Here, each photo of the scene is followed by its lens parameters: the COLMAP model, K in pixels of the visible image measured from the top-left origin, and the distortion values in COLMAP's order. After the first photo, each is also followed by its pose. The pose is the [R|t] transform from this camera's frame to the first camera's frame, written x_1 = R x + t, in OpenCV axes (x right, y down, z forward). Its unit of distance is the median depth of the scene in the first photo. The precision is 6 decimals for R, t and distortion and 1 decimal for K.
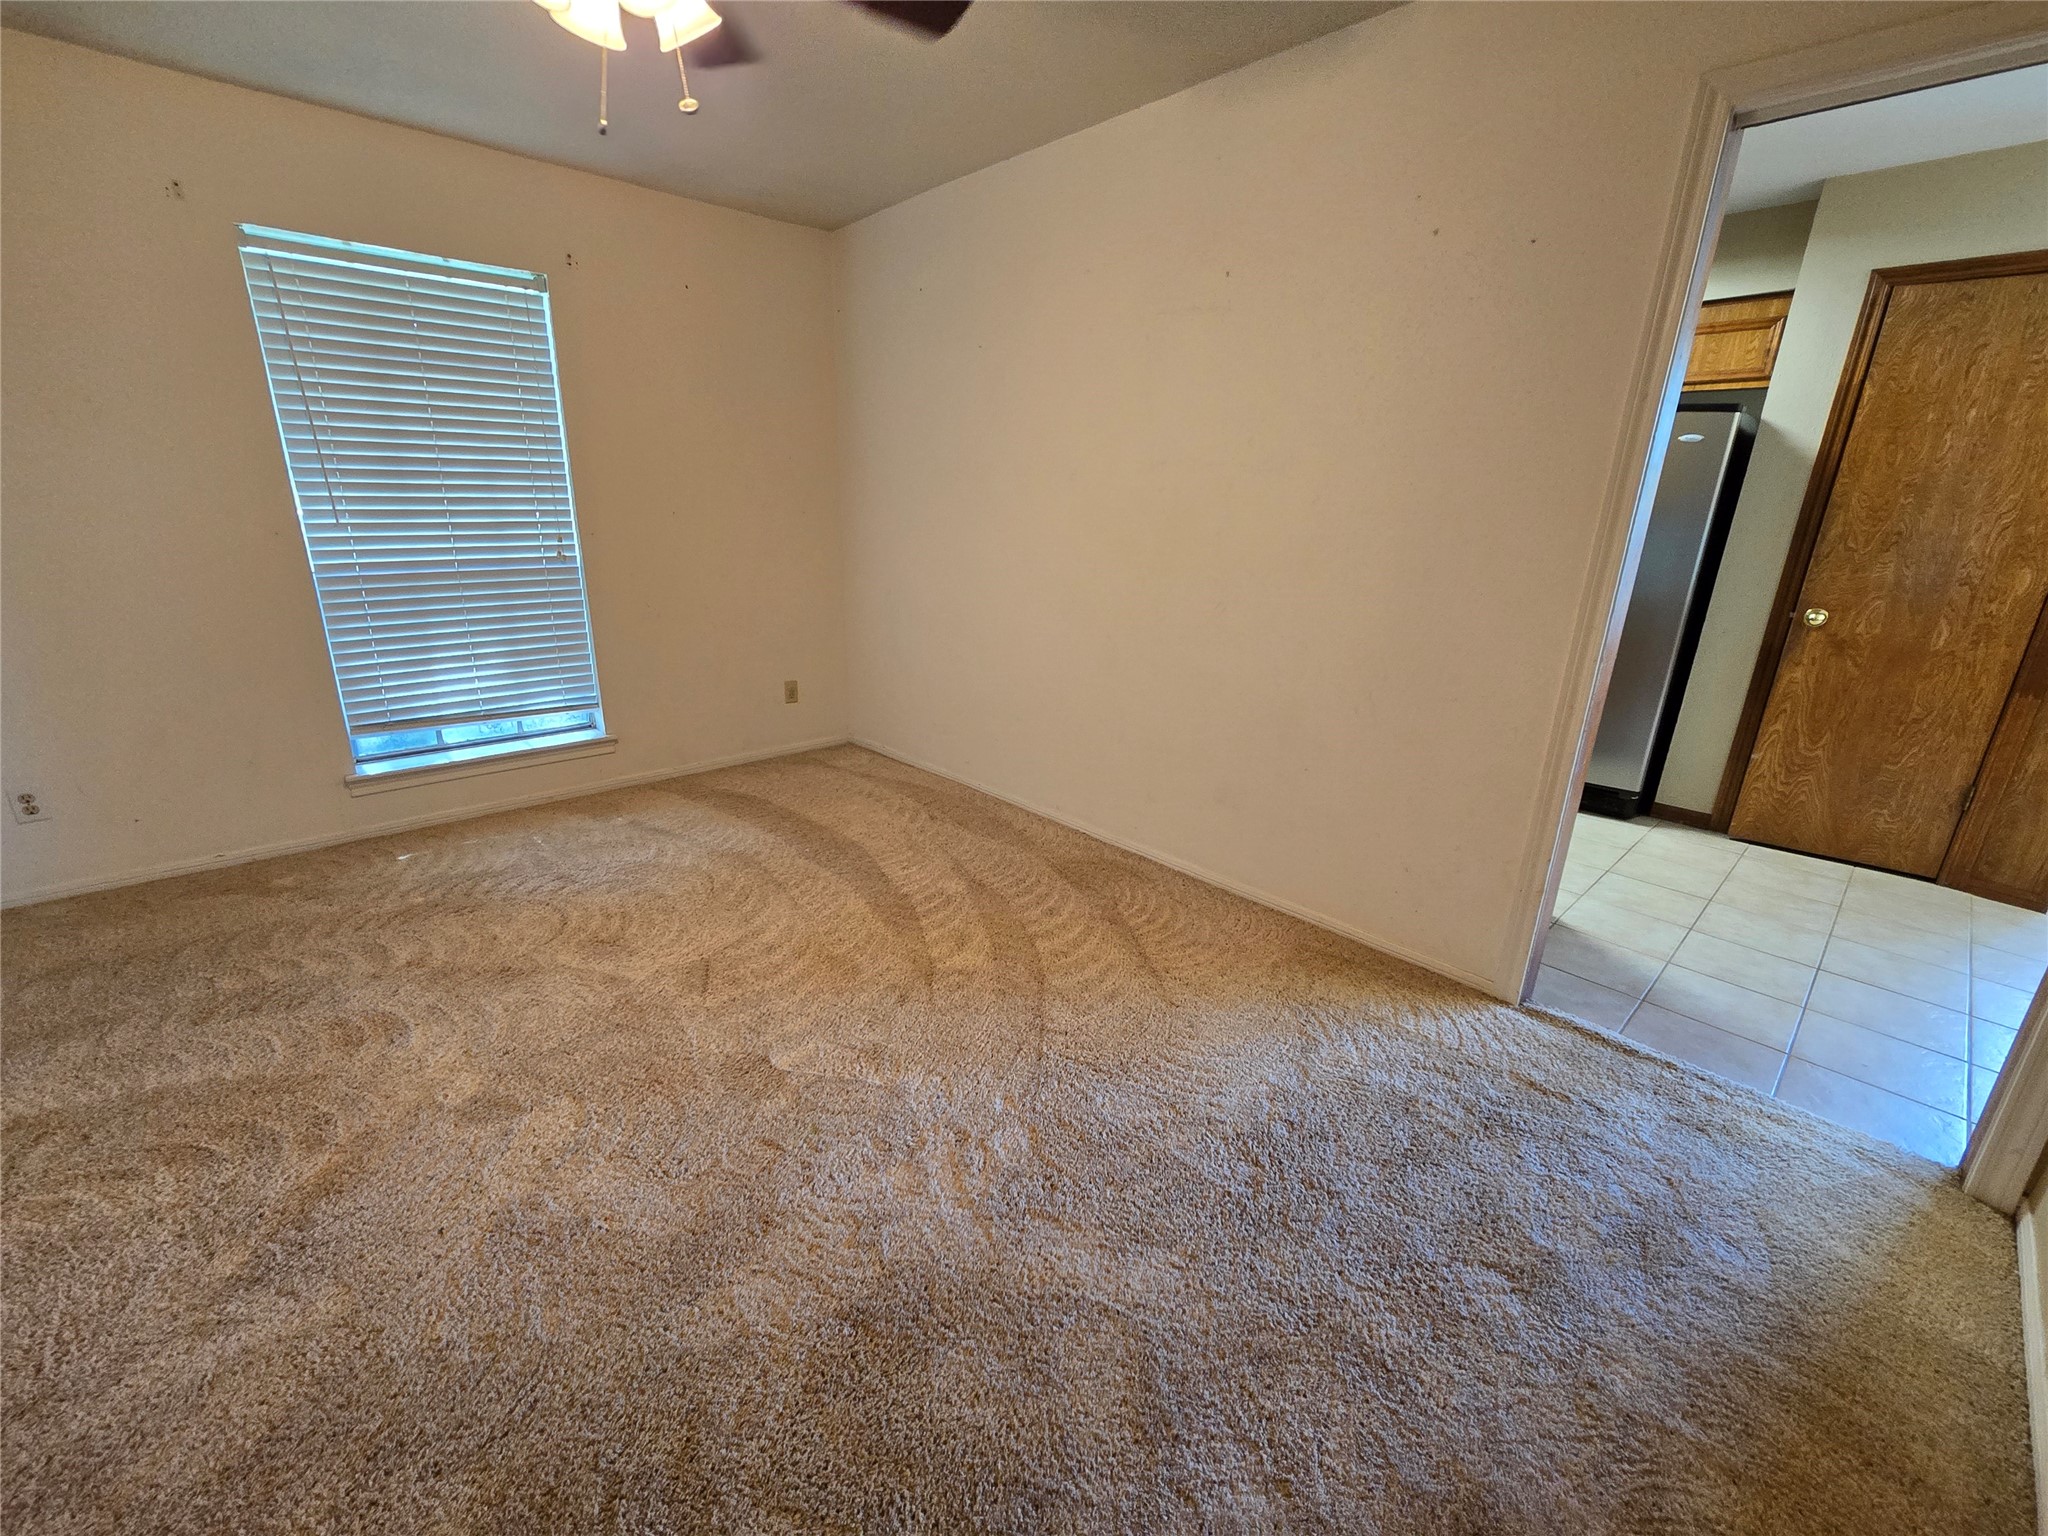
lens RADIAL K [[844.5, 0, 1022.2], [0, 844.5, 765.1], [0, 0, 1]] dist [-0.004080, 0.002048]
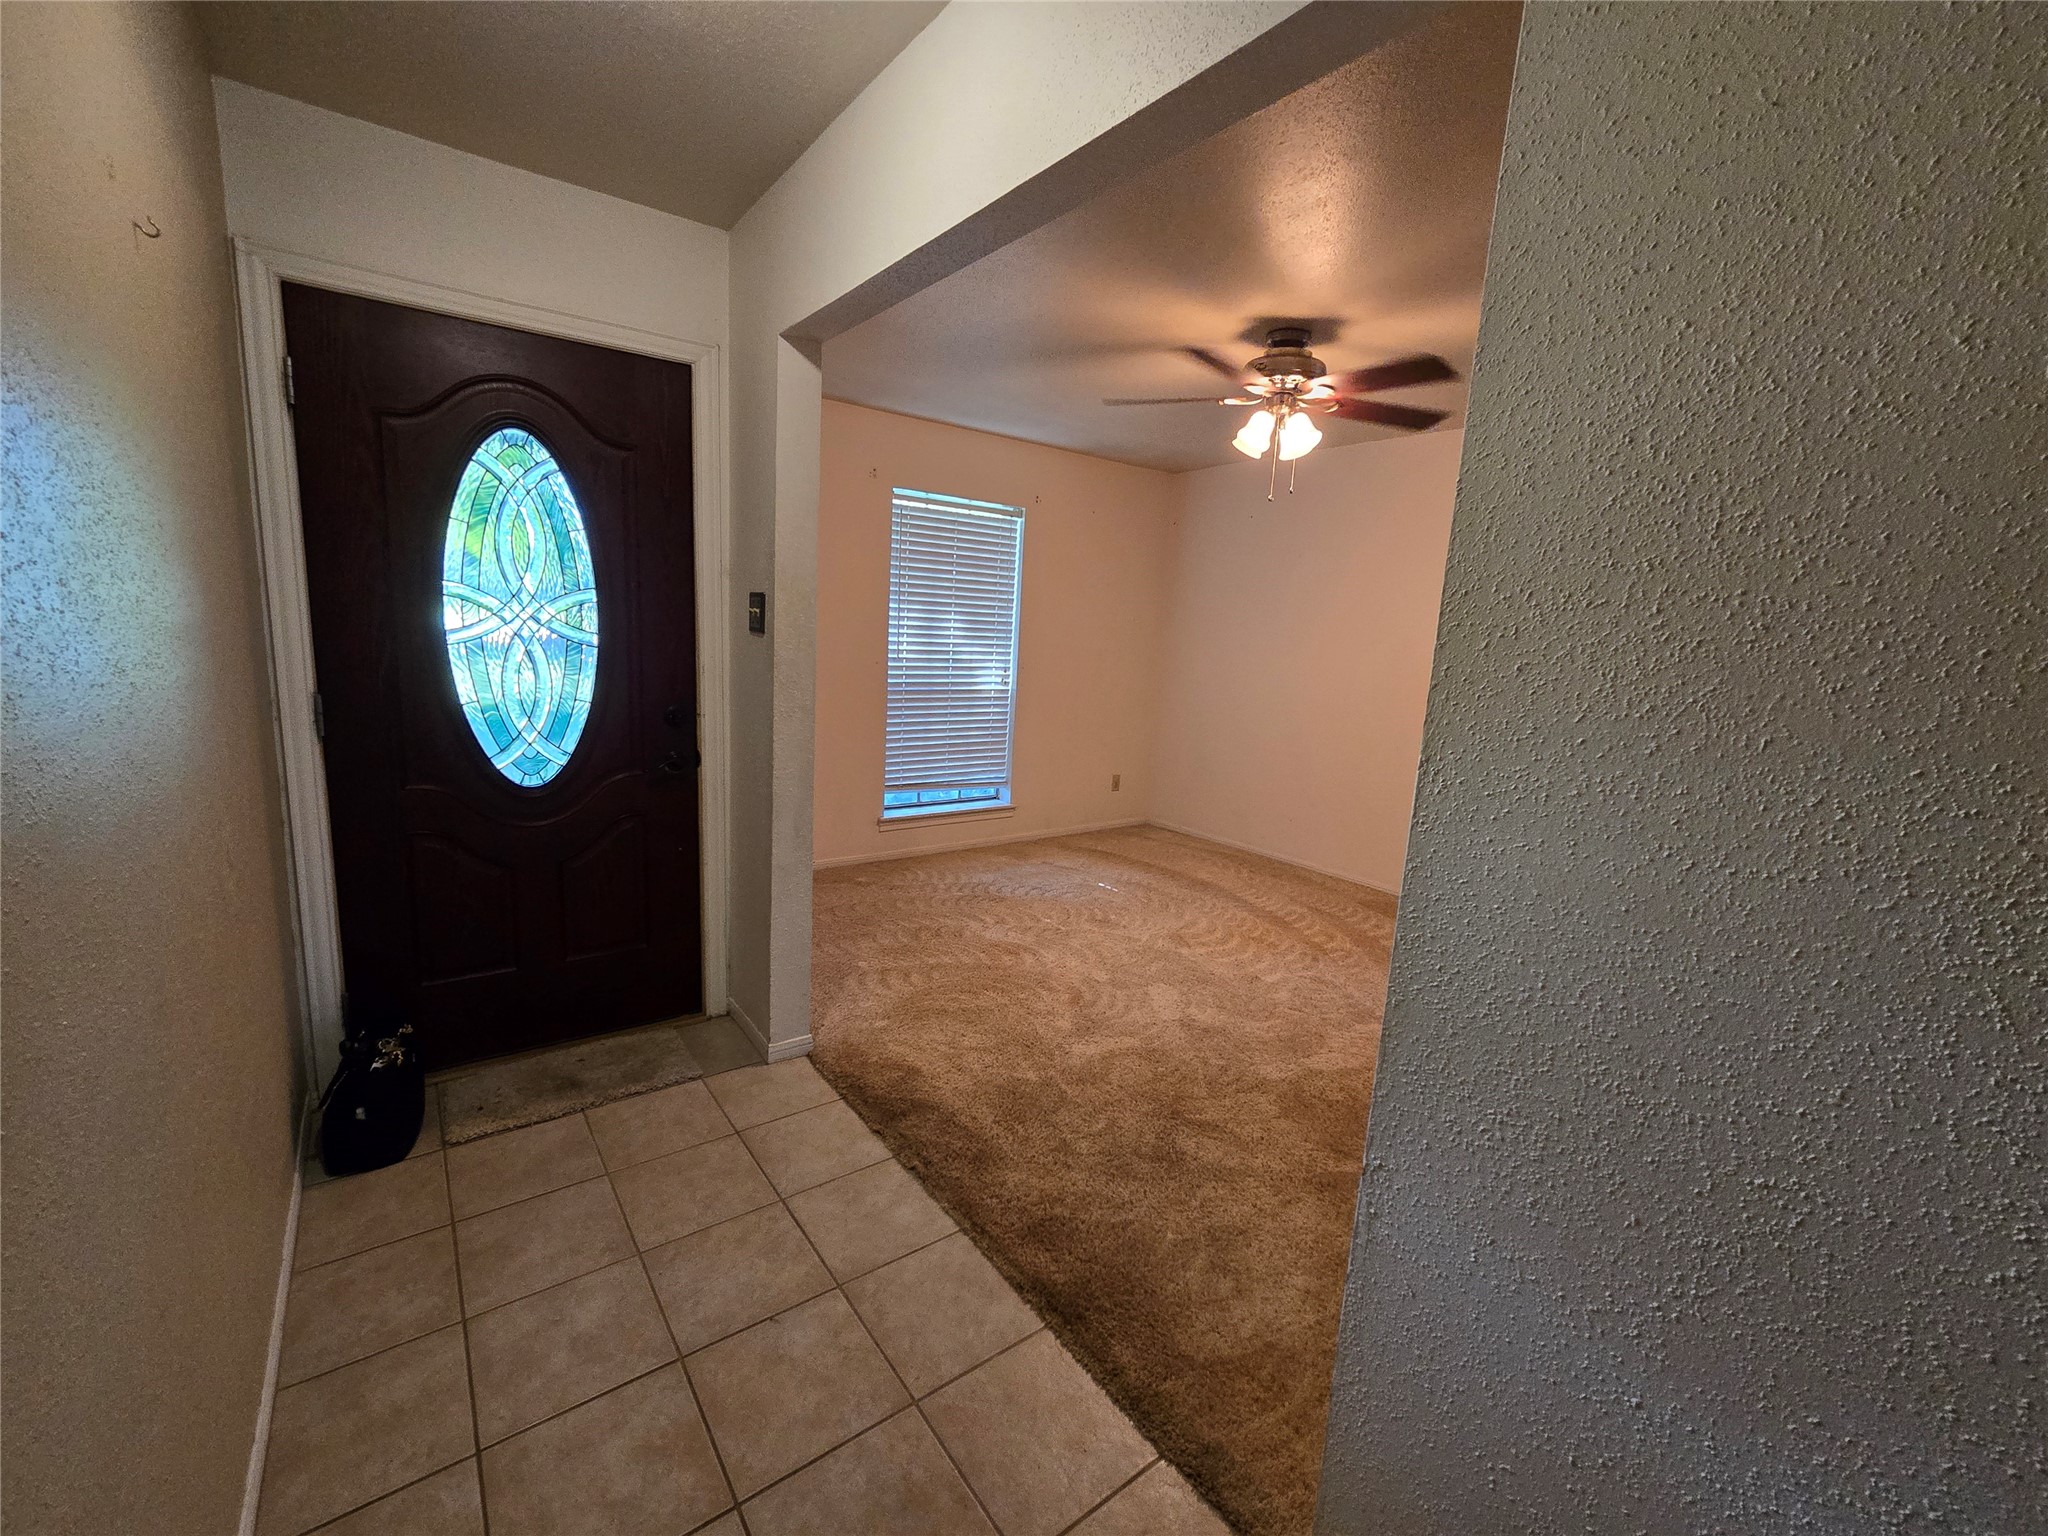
lens RADIAL K [[844.5, 0, 1027.1], [0, 844.5, 769.6], [0, 0, 1]] dist [-0.004080, 0.002048]
pose [[0.995136, 0.046159, -0.087029, -0.499219], [-0.058276, 0.988109, -0.142284, 0.158501], [0.079426, 0.146664, 0.985993, -0.609240]]
